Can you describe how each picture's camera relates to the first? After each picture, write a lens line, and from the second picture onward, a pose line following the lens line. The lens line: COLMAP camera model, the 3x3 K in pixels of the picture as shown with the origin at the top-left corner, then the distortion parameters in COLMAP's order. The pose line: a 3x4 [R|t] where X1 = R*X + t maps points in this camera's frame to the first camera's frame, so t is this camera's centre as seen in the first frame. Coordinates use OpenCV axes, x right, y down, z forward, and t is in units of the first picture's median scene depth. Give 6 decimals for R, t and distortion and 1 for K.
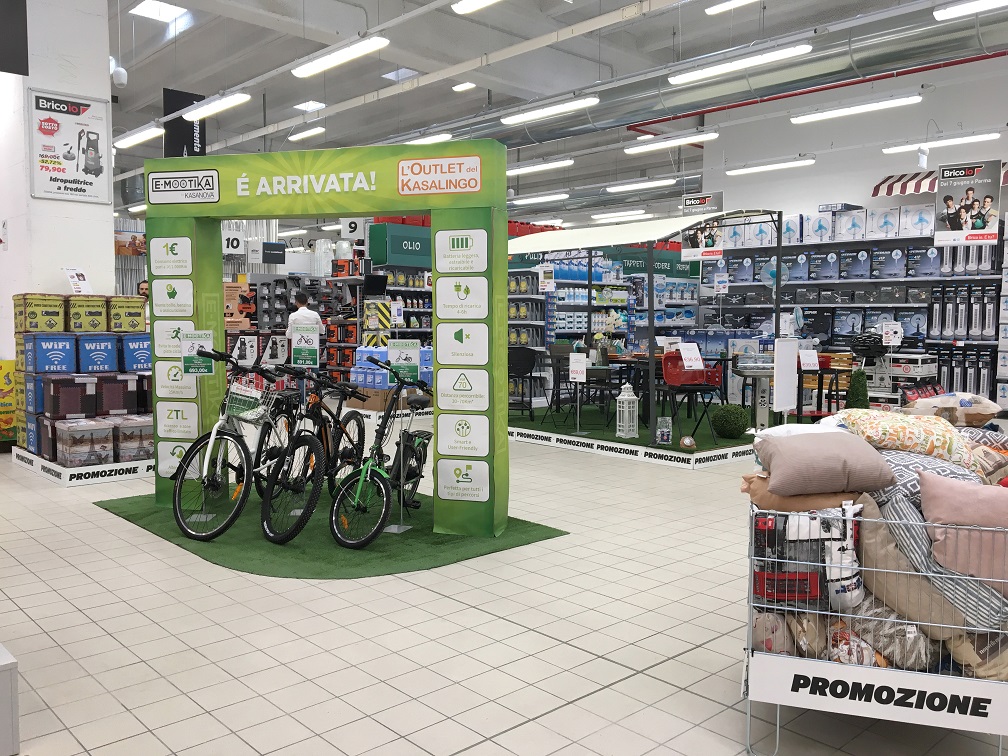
lens RADIAL K [[845.1, 0, 508.8], [0, 845.1, 374.6], [0, 0, 1]] dist [0.049011, -0.080756]
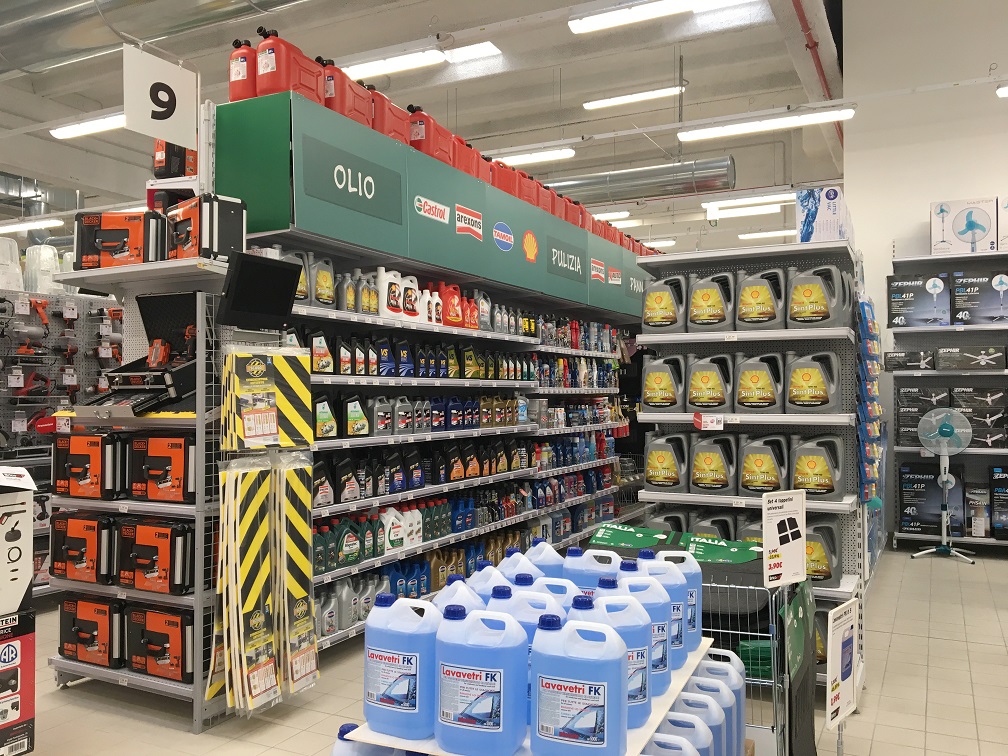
lens RADIAL K [[832.0, 0, 511.2], [0, 832.0, 379.9], [0, 0, 1]] dist [0.014183, -0.002638]
pose [[0.934388, -0.003231, 0.356241, -0.175129], [0.031679, 0.996751, -0.074050, -0.052415], [-0.354845, 0.080477, 0.931455, 0.697309]]
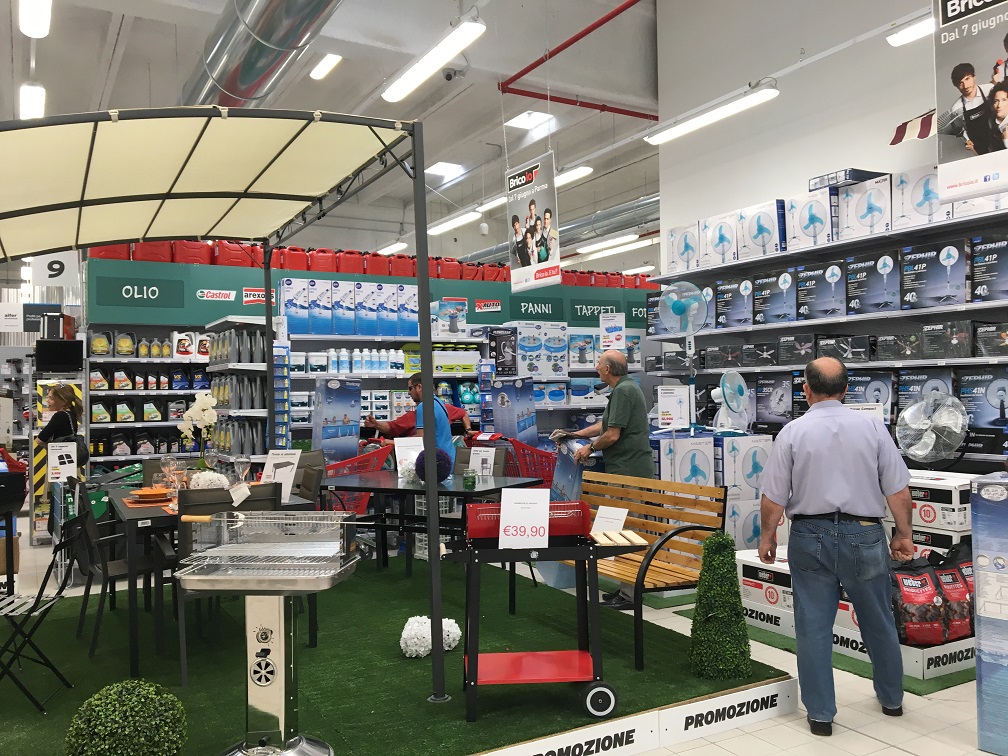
lens RADIAL K [[845.1, 0, 509.1], [0, 845.1, 379.9], [0, 0, 1]] dist [0.049011, -0.080756]
pose [[0.972619, -0.027745, -0.230742, 0.305238], [0.009835, 0.996873, -0.078411, -0.034184], [0.232196, 0.073995, 0.969850, 0.454183]]
